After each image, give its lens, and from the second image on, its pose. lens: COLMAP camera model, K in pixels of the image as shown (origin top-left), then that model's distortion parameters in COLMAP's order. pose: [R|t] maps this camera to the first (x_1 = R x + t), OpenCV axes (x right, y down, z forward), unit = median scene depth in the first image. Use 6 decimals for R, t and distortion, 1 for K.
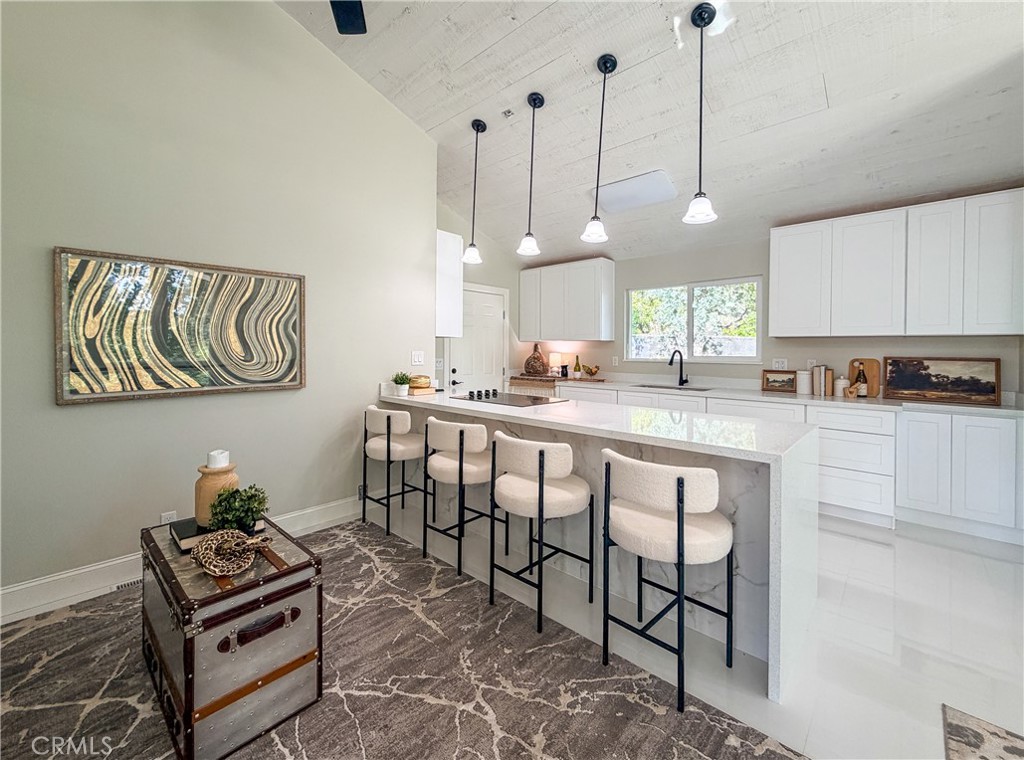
lens RADIAL K [[418.1, 0, 487.8], [0, 418.1, 352.3], [0, 0, 1]] dist [-0.000830, 0.000015]
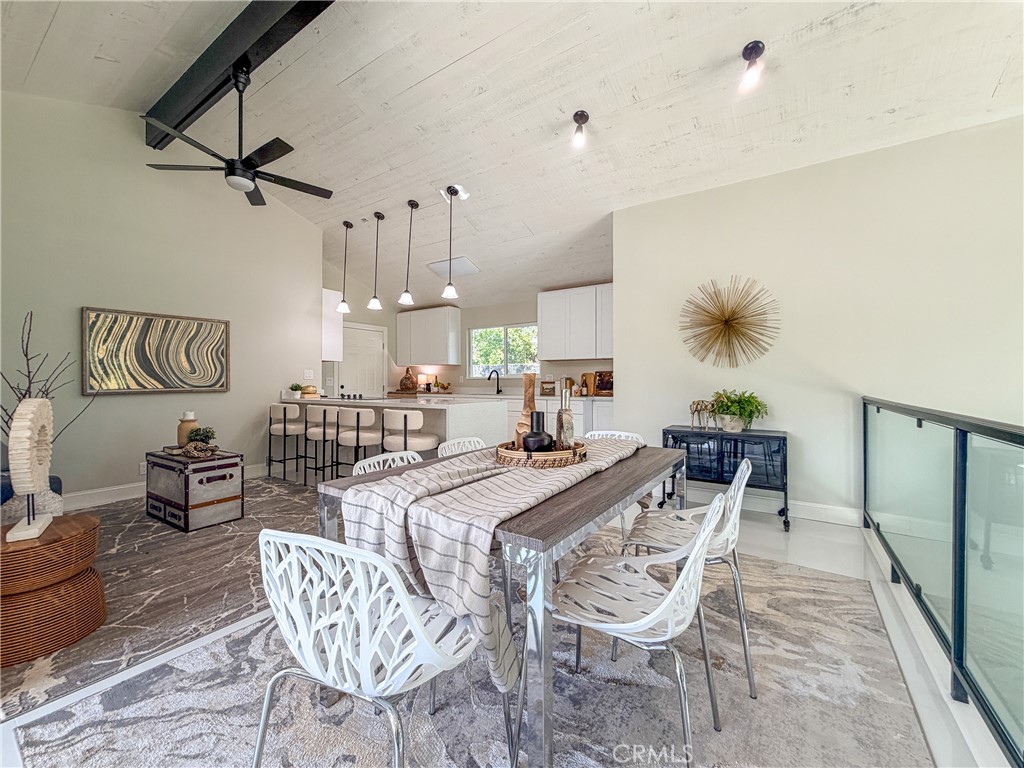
lens RADIAL K [[422.7, 0, 477.4], [0, 422.7, 379.3], [0, 0, 1]] dist [-0.000092, -0.000007]
pose [[0.989783, -0.006952, 0.142410, 0.244339], [0.008715, 0.999893, -0.011765, 0.060980], [-0.142313, 0.012886, 0.989738, -0.664674]]
